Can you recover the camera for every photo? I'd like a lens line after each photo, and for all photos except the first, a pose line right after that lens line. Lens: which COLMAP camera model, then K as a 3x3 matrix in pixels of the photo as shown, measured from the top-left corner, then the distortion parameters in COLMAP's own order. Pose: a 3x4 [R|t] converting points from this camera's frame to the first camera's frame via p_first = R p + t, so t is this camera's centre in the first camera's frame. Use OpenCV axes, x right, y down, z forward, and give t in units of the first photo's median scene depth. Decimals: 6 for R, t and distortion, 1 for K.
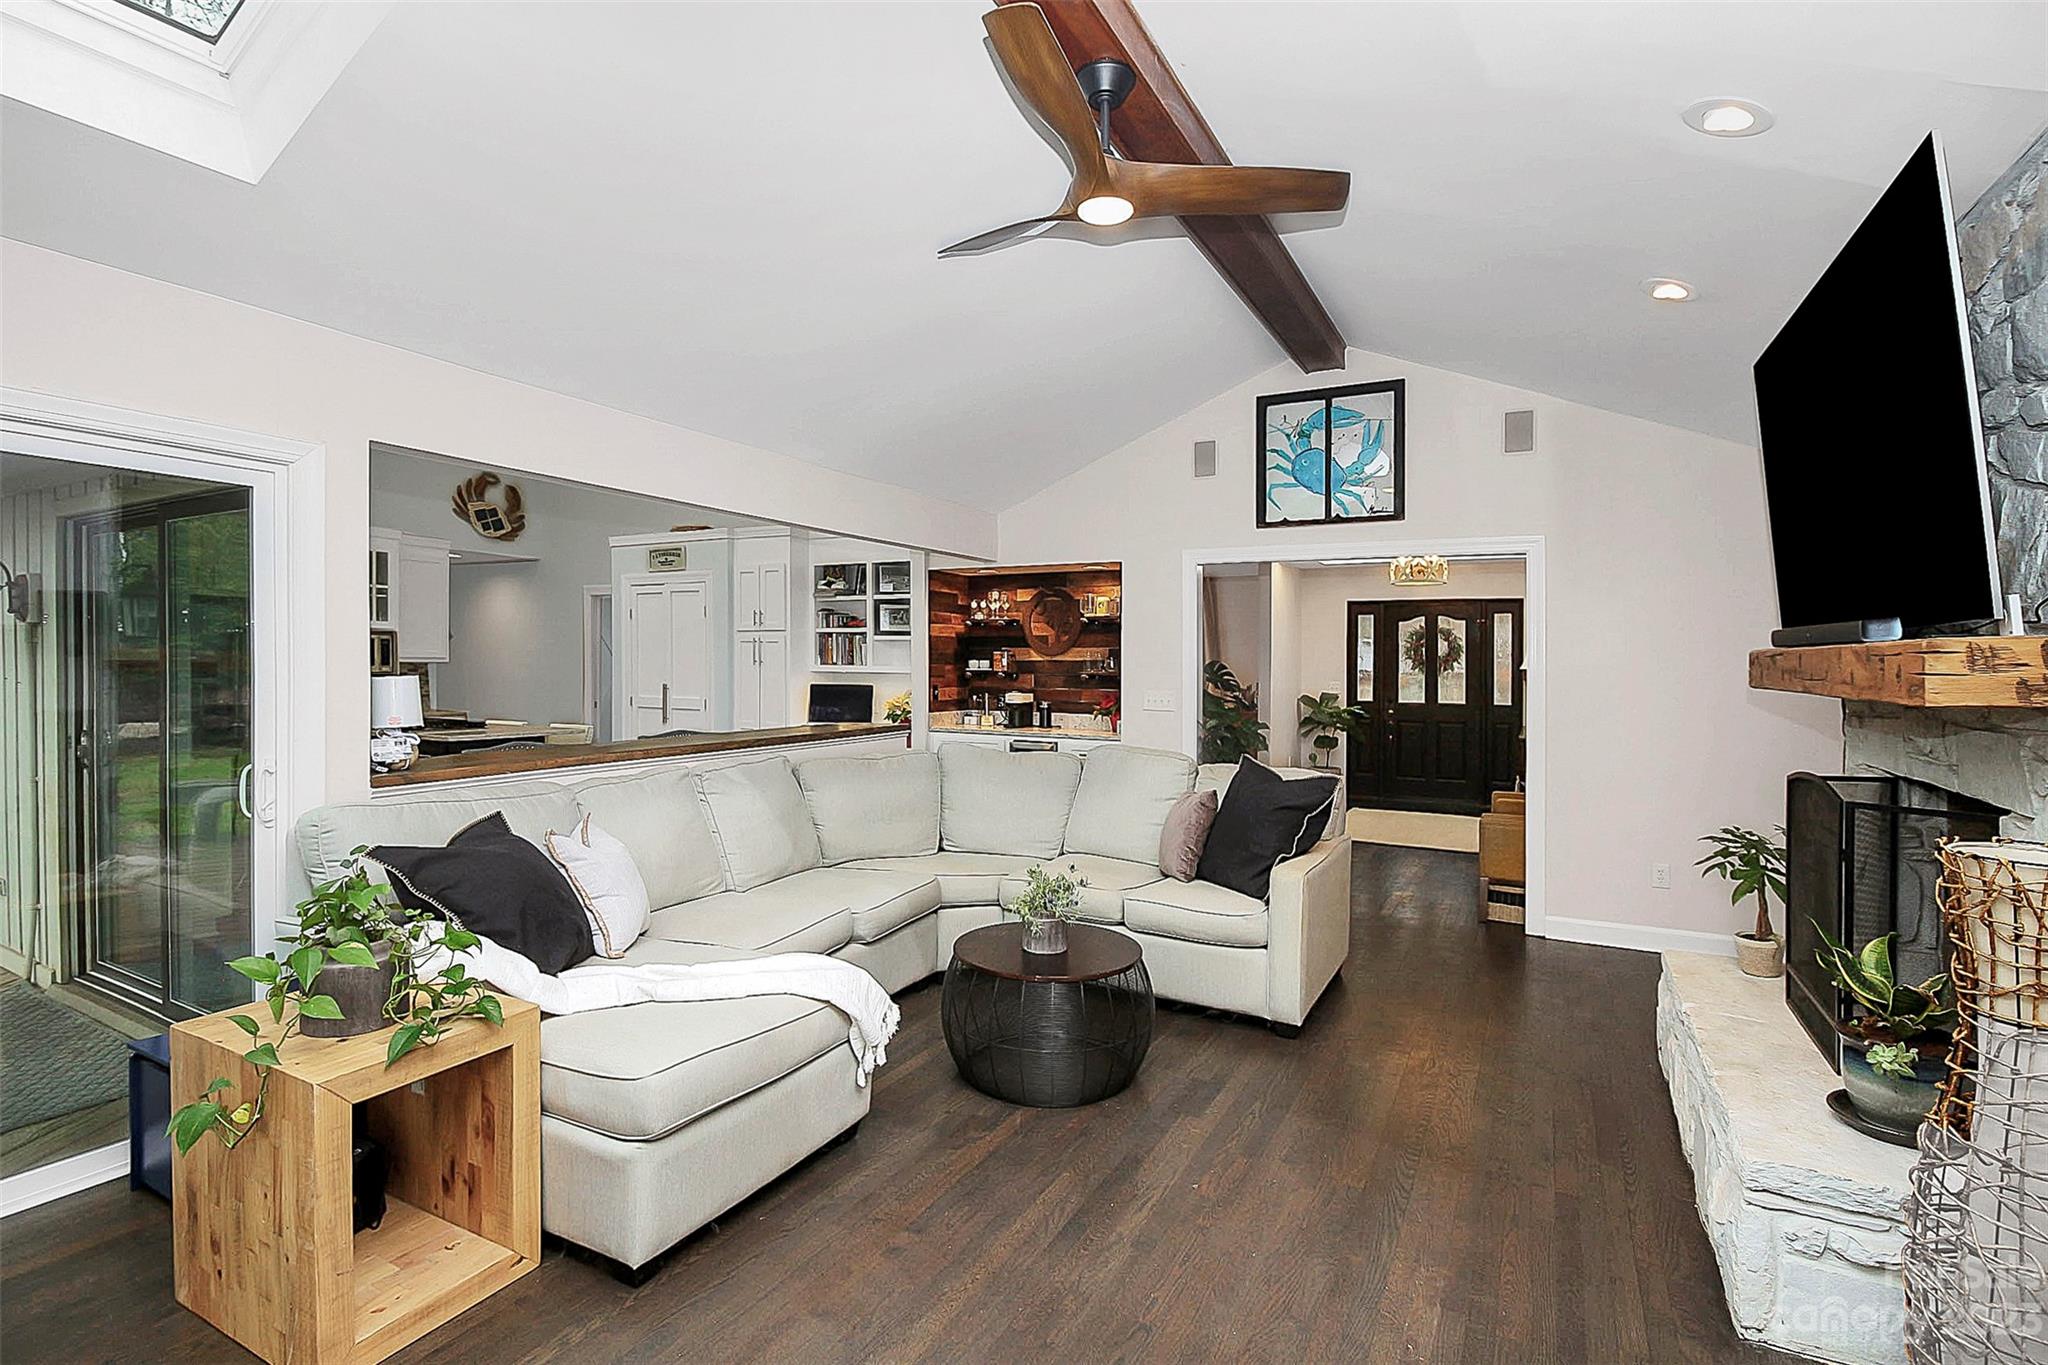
lens RADIAL K [[961.6, 0, 1025.2], [0, 961.6, 668.2], [0, 0, 1]] dist [-0.010522, -0.001158]
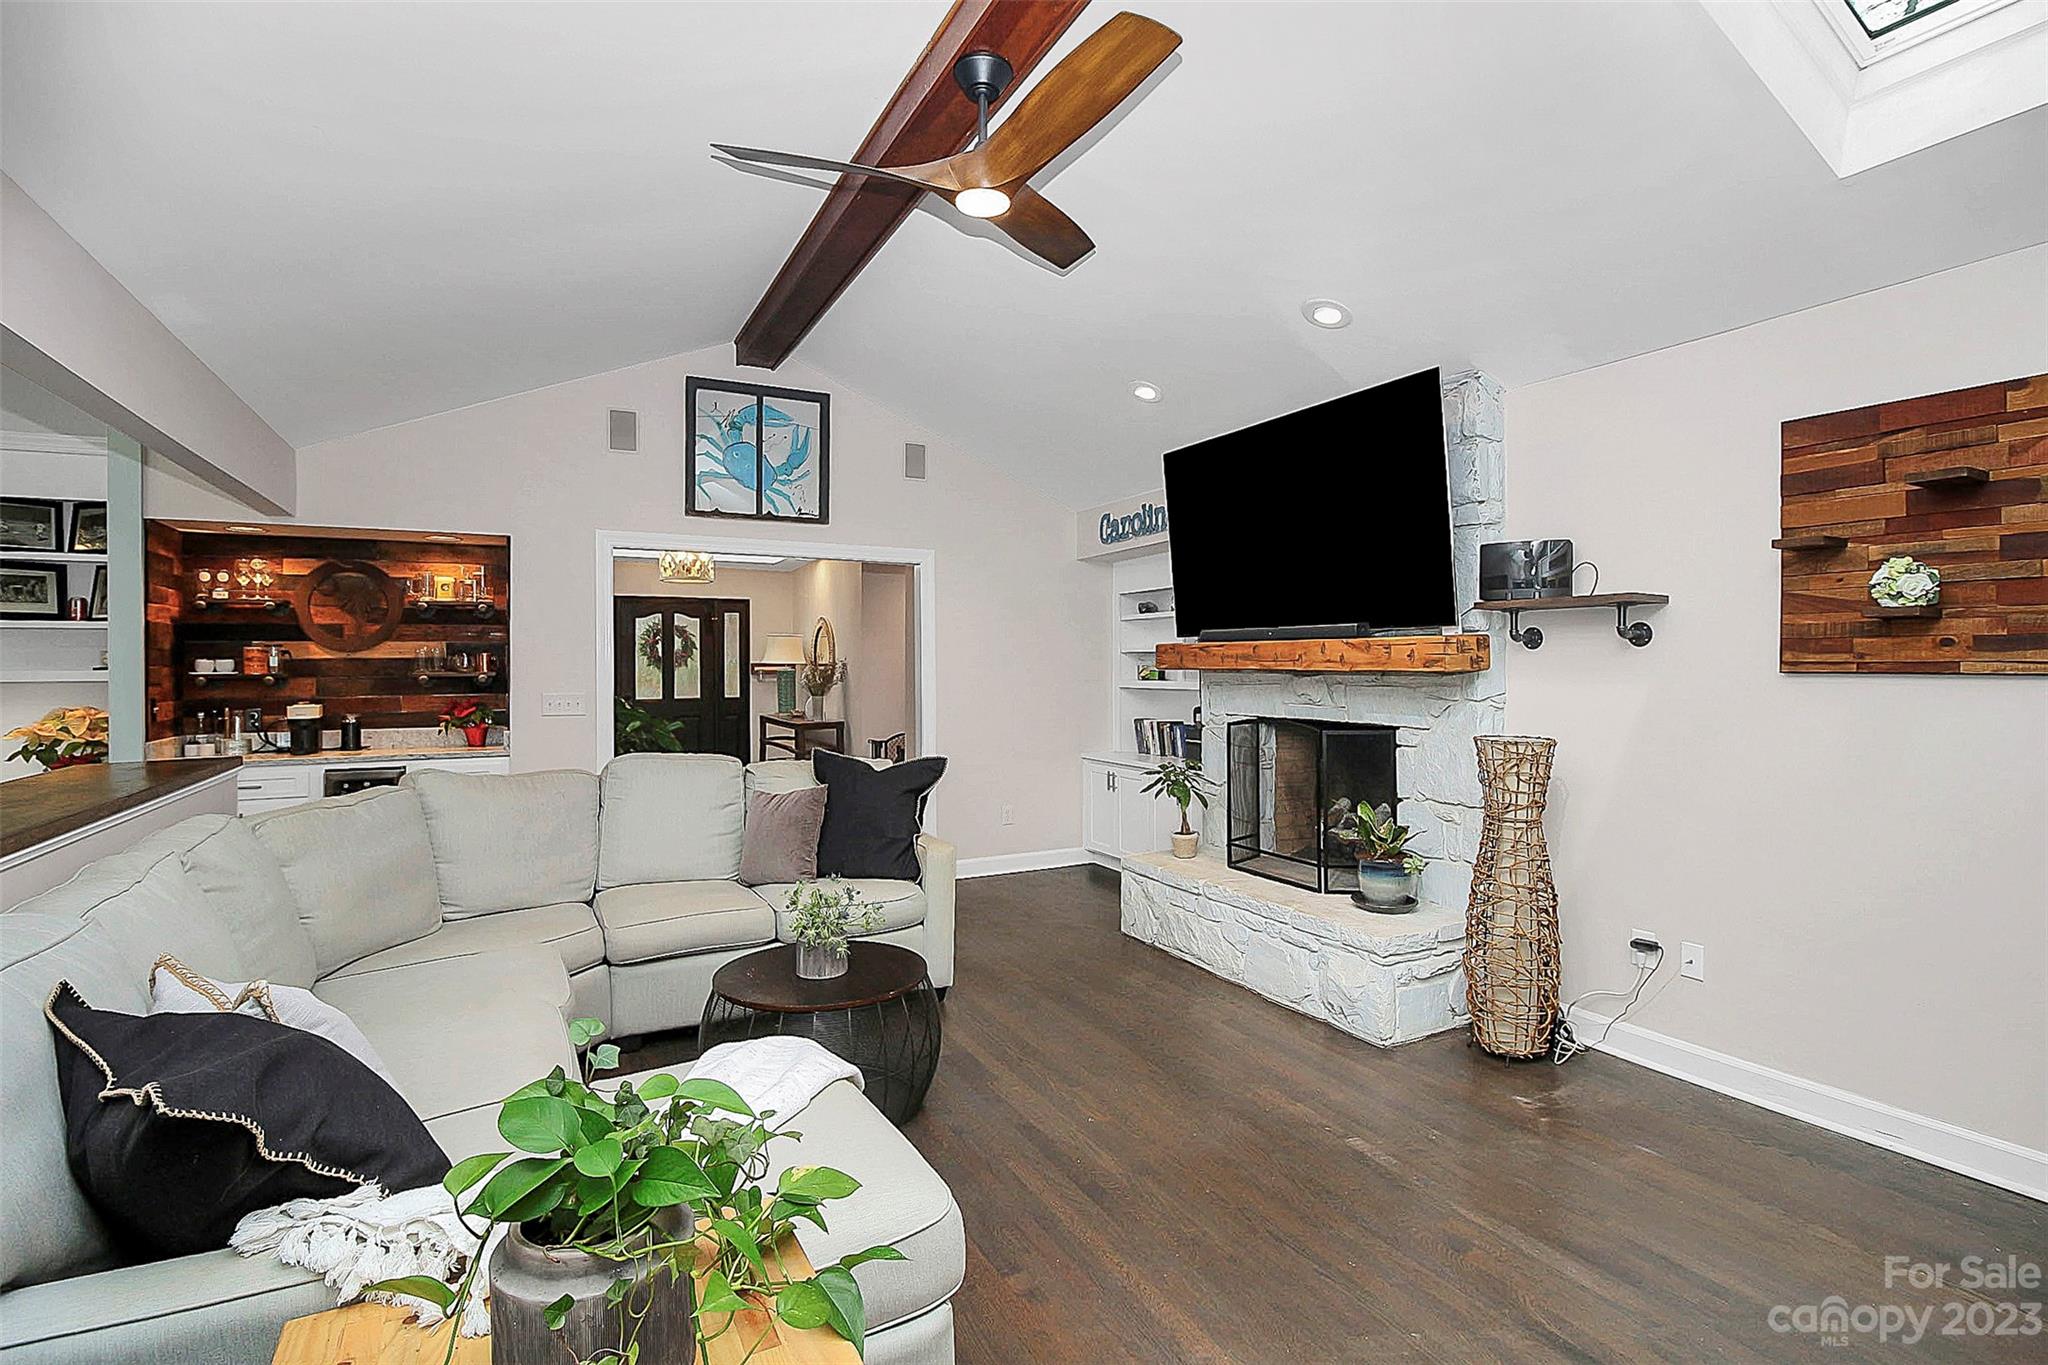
lens RADIAL K [[961.6, 0, 1029.1], [0, 961.6, 668.2], [0, 0, 1]] dist [-0.010522, -0.001158]
pose [[0.562668, -0.016614, 0.826516, -0.286394], [0.015644, 0.999833, 0.009448, 0.000516], [-0.826535, 0.007614, 0.562834, 0.156350]]
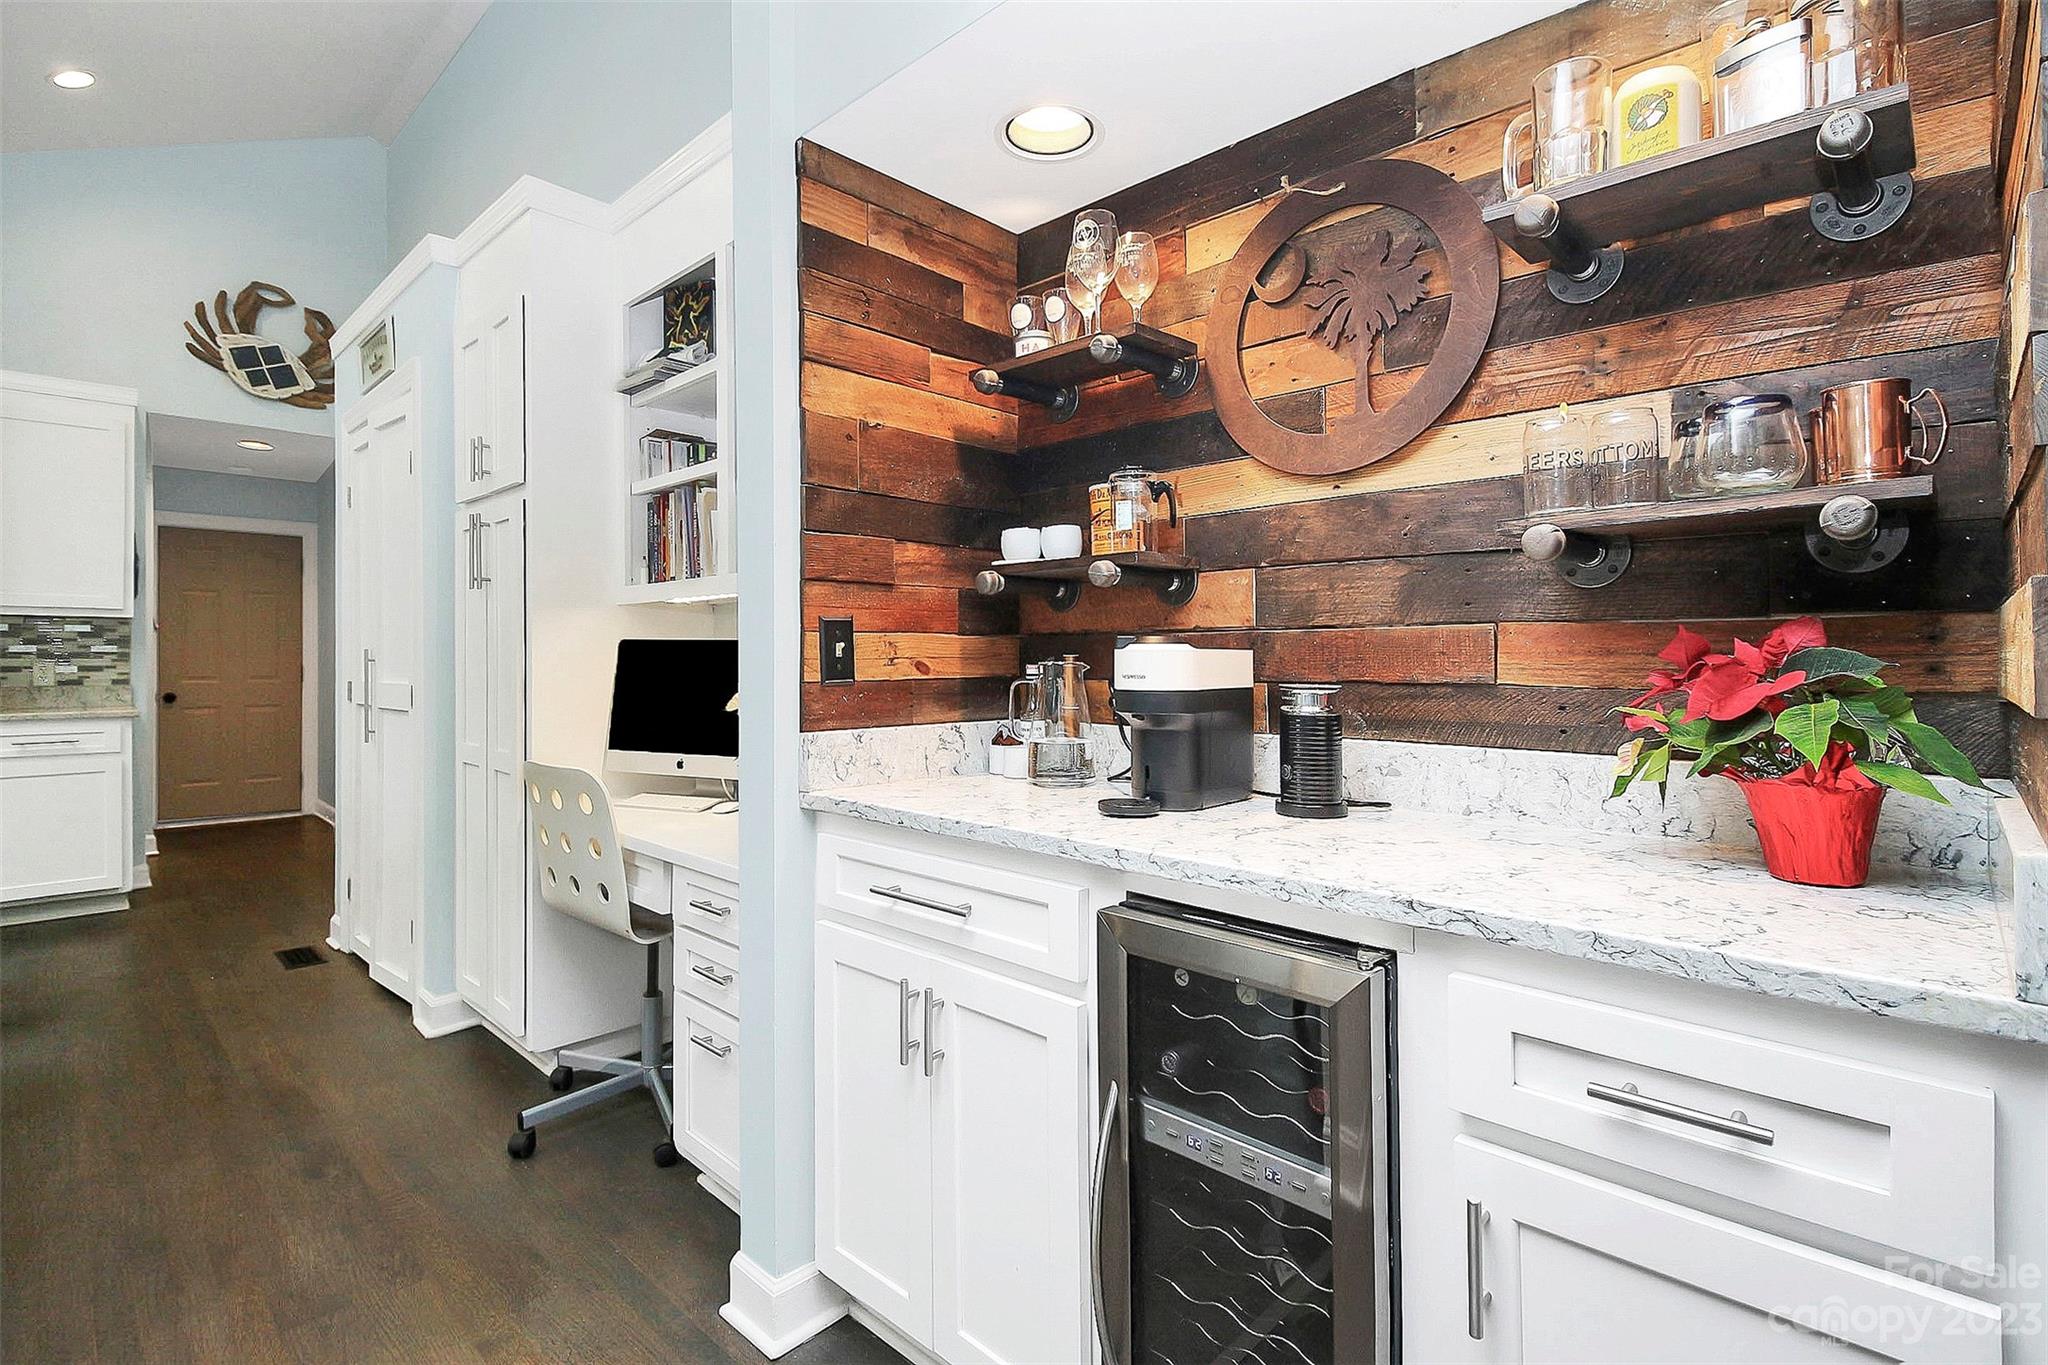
lens RADIAL K [[961.6, 0, 1007.9], [0, 961.6, 660.4], [0, 0, 1]] dist [-0.010522, -0.001158]
pose [[0.954924, -0.009132, -0.296709, 0.020163], [0.006216, 0.999923, -0.010770, 0.030772], [0.296784, 0.008440, 0.954907, 0.770677]]
